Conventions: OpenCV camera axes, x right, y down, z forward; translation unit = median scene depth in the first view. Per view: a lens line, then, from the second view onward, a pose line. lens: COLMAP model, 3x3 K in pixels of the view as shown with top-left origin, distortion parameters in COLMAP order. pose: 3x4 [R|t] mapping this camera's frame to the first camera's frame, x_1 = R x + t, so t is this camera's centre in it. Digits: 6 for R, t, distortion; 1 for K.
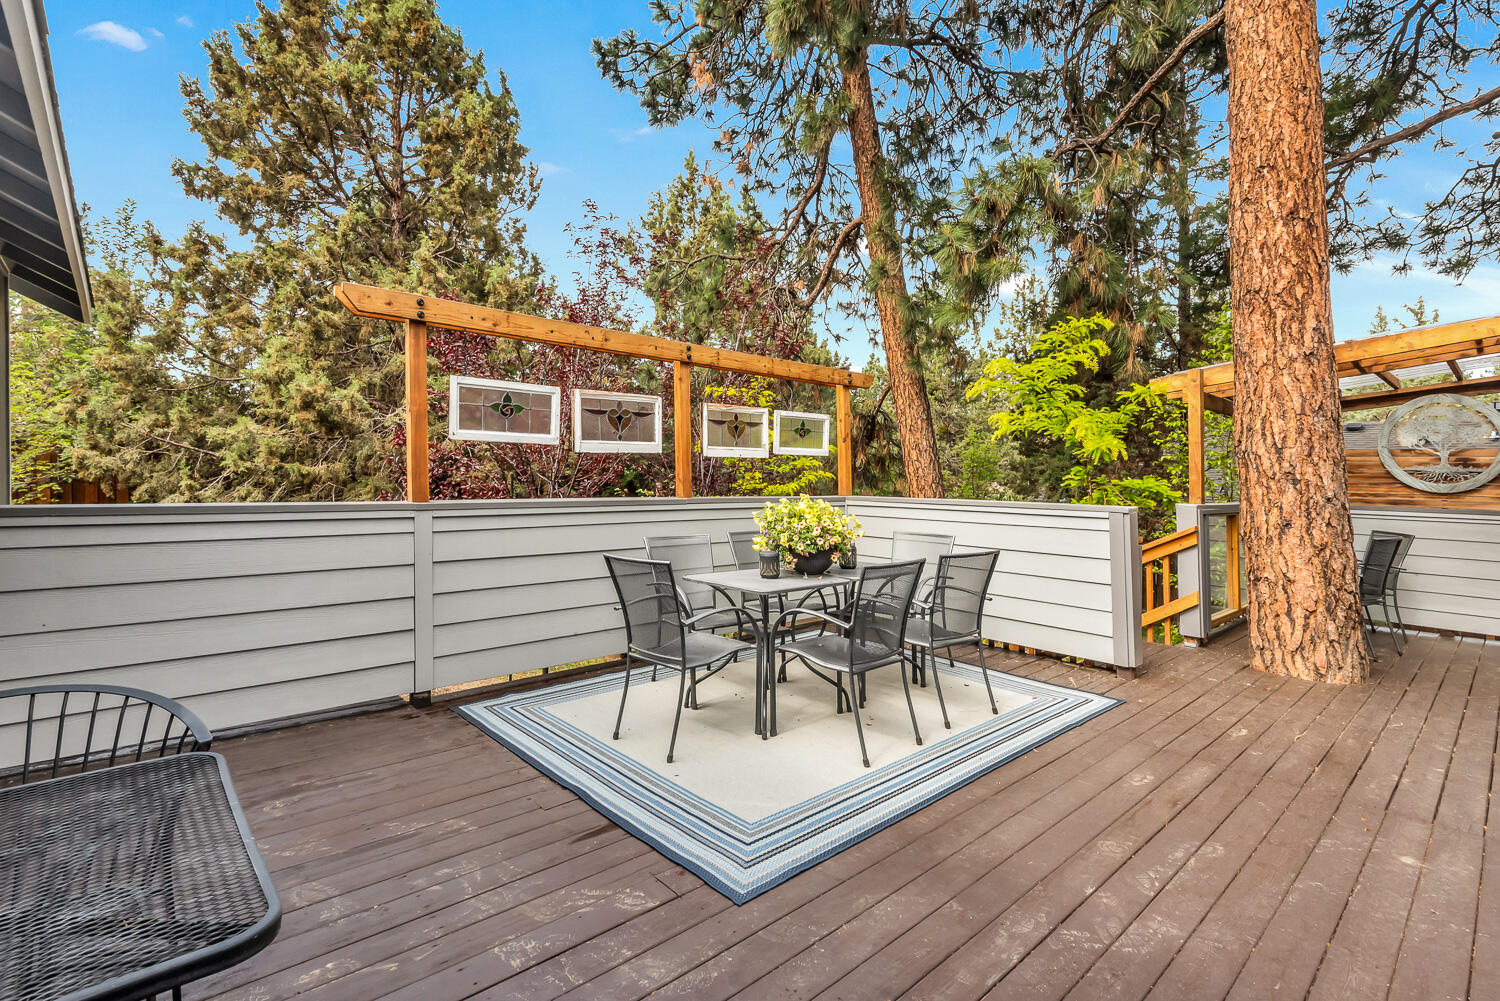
lens RADIAL K [[693.4, 0, 753.8], [0, 693.4, 489.8], [0, 0, 1]] dist [0.001850, 0.000211]
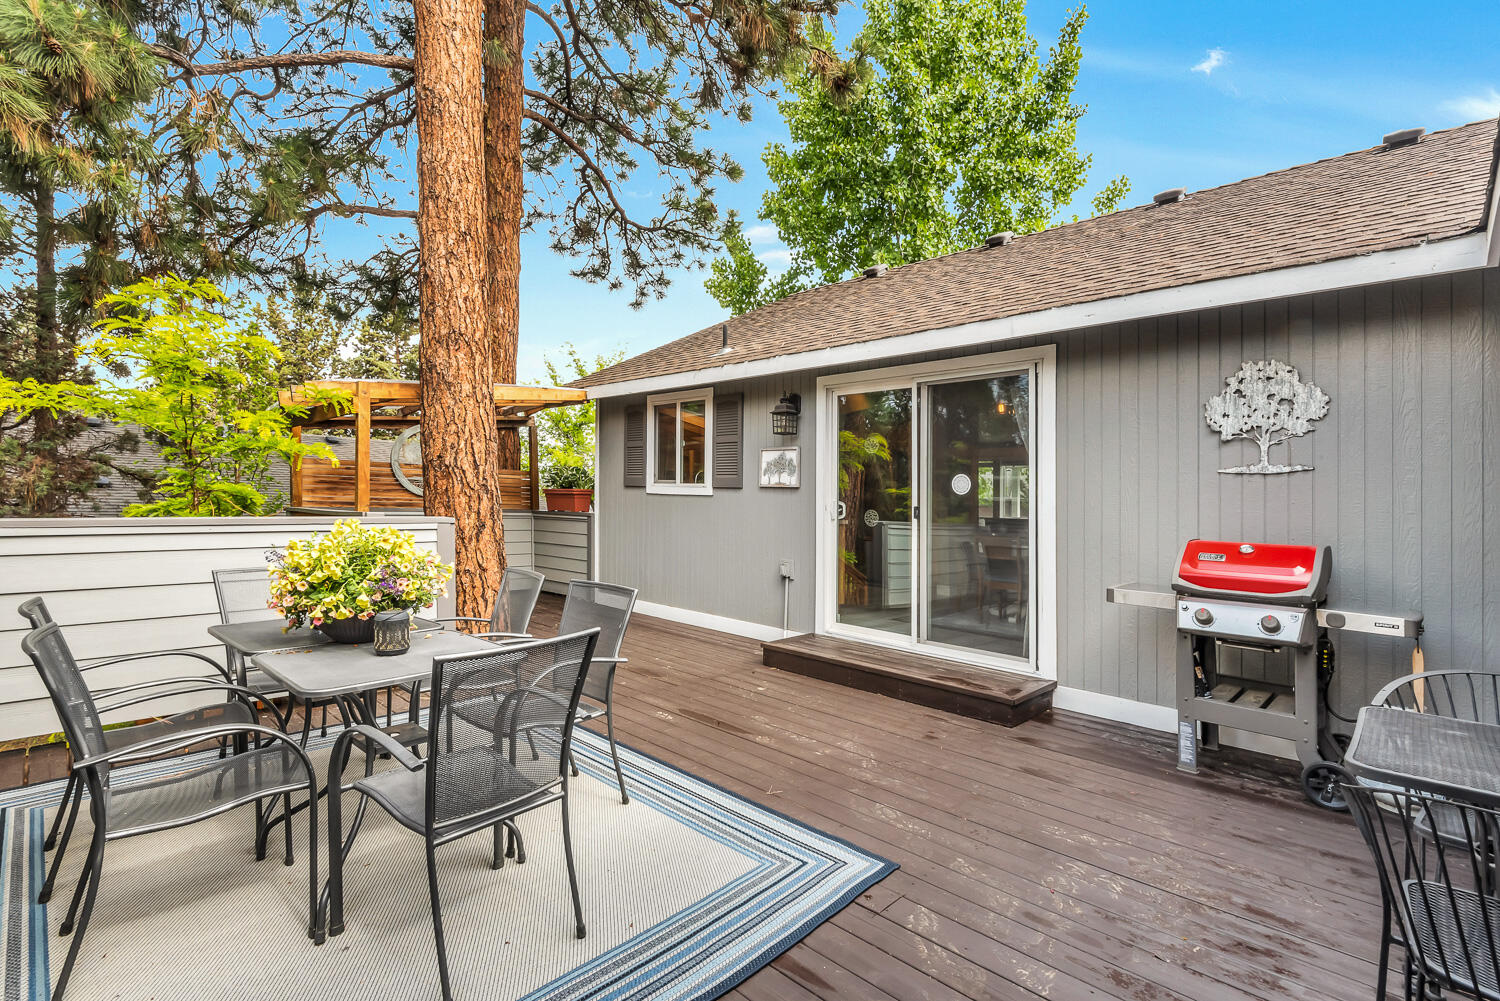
lens RADIAL K [[693.4, 0, 753.8], [0, 693.4, 489.8], [0, 0, 1]] dist [0.001850, 0.000211]
pose [[-0.072242, -0.004067, 0.997379, -0.538837], [-0.005537, 0.999978, 0.003677, -0.023528], [-0.997372, -0.005257, -0.072263, 0.605210]]
